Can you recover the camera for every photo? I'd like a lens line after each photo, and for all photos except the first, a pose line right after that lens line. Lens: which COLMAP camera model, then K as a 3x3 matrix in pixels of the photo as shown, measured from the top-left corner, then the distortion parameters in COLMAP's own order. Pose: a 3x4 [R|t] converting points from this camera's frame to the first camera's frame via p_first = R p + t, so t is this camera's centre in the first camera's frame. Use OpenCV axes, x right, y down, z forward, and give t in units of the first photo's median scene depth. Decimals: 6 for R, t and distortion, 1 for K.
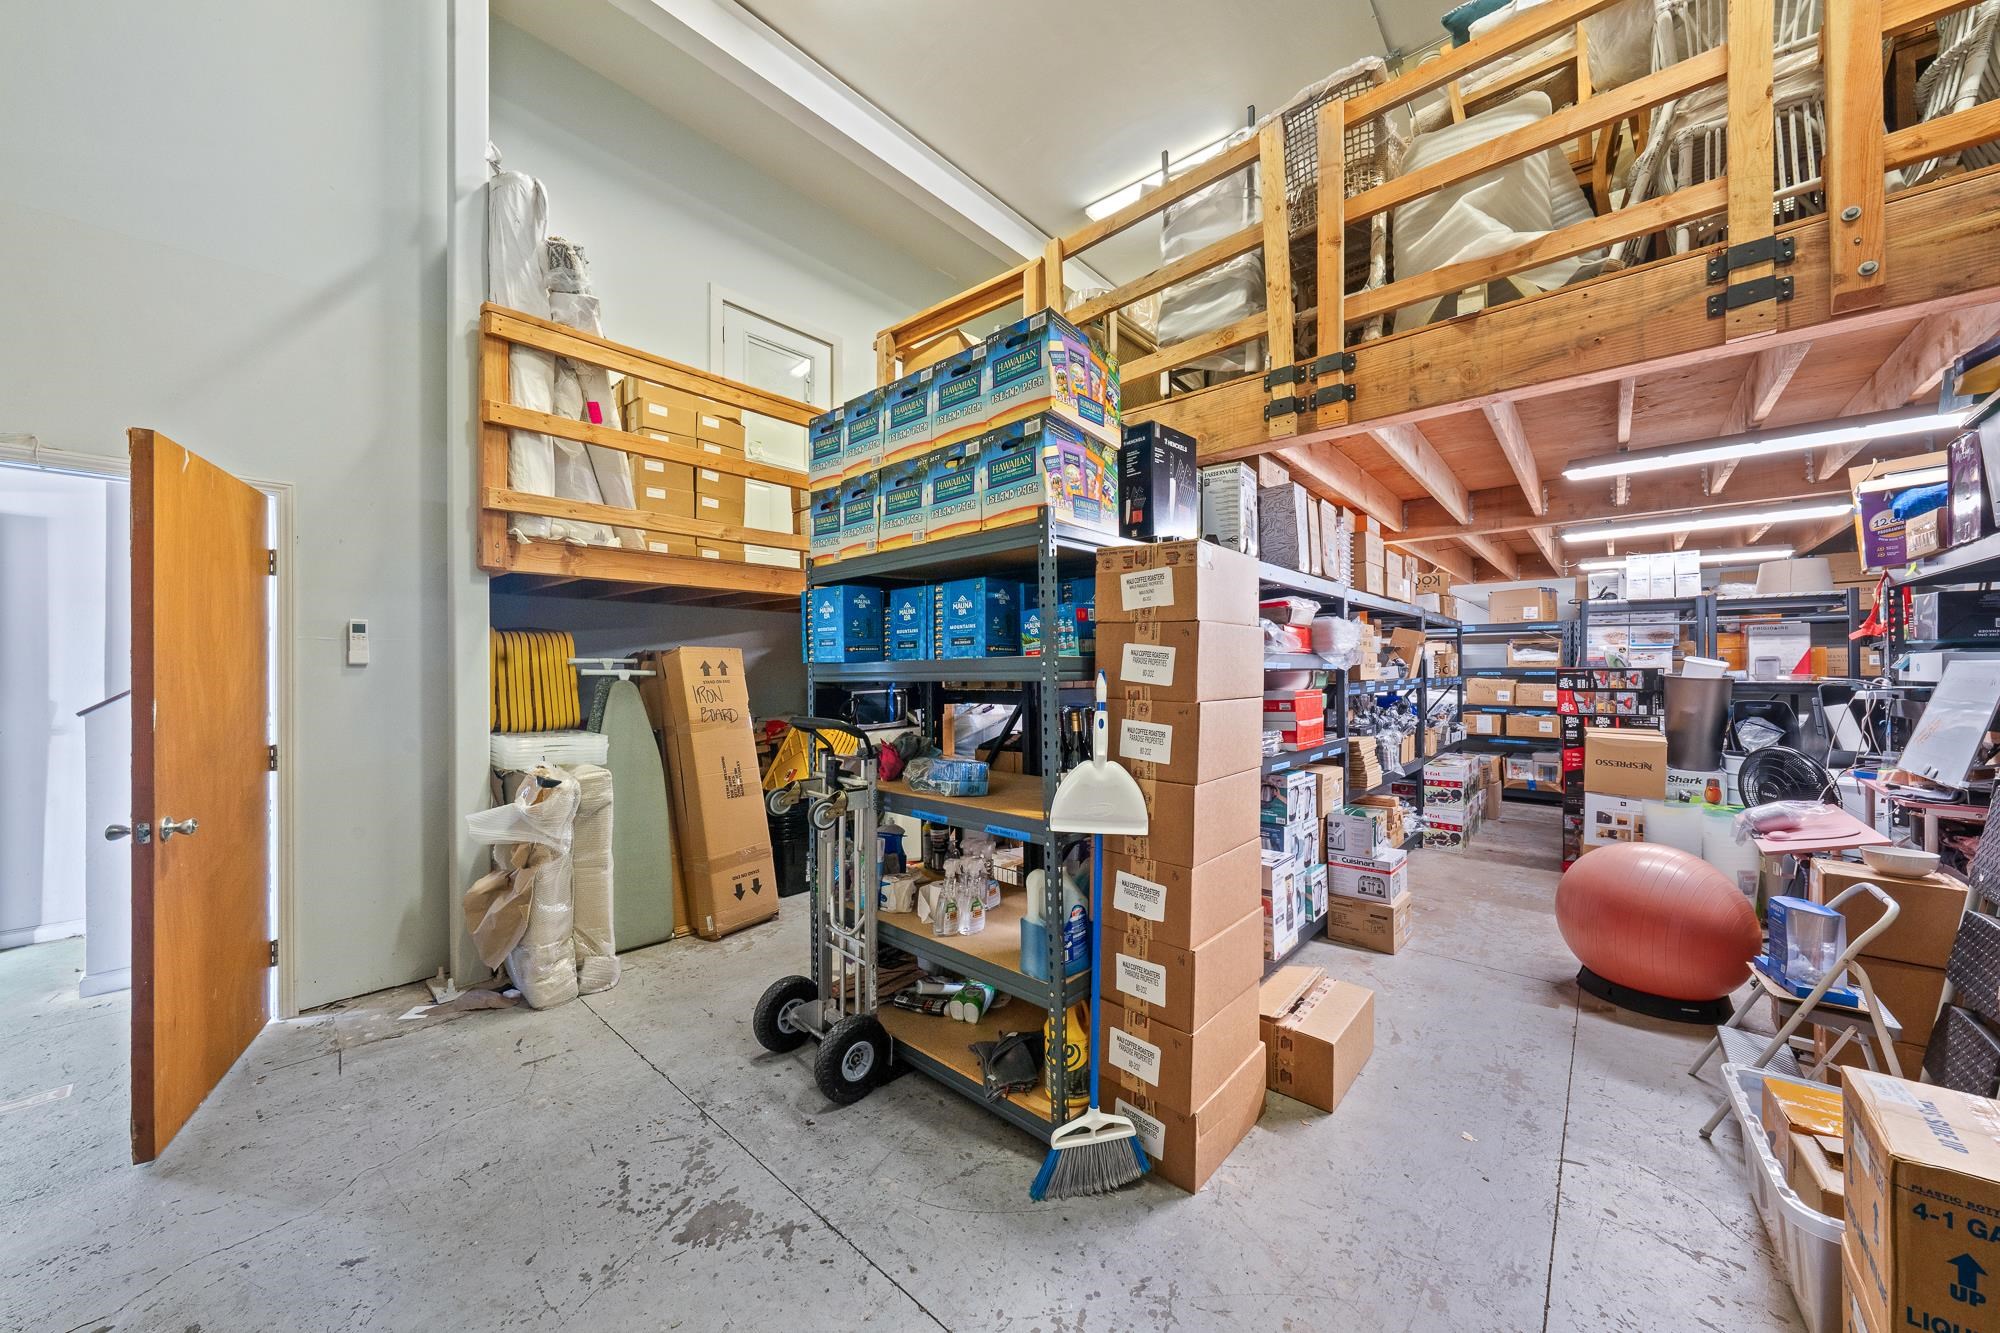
lens RADIAL K [[681.0, 0, 974.6], [0, 681.0, 668.0], [0, 0, 1]] dist [-0.002165, -0.000201]
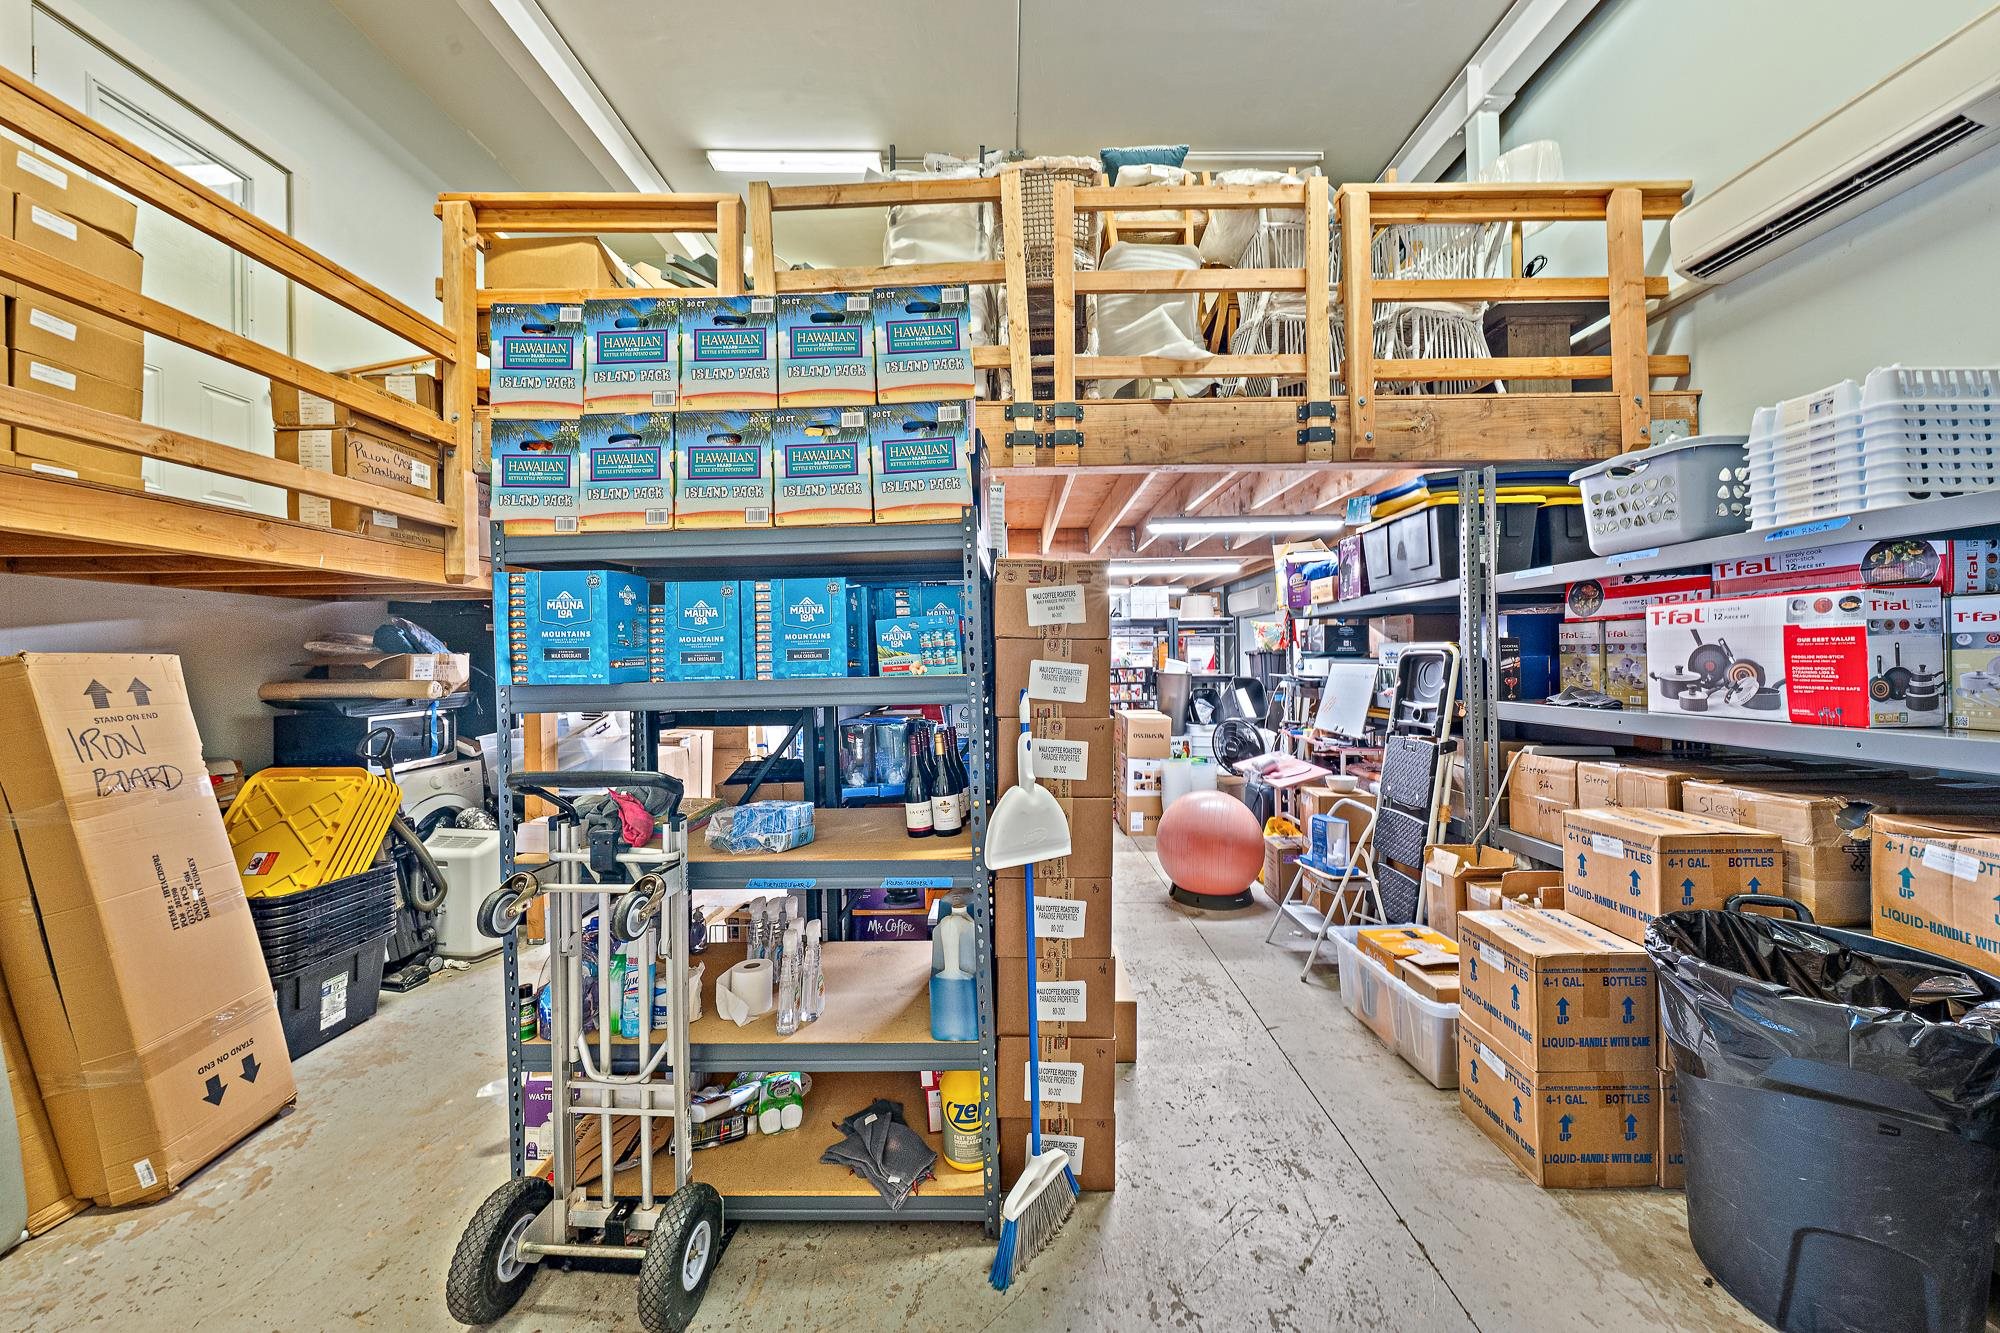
lens RADIAL K [[681.0, 0, 993.5], [0, 681.0, 663.2], [0, 0, 1]] dist [-0.002165, -0.000201]
pose [[0.751514, -0.010282, 0.659637, -0.345043], [0.011881, 0.999927, 0.002050, -0.025553], [-0.659610, 0.006297, 0.751581, 0.233560]]
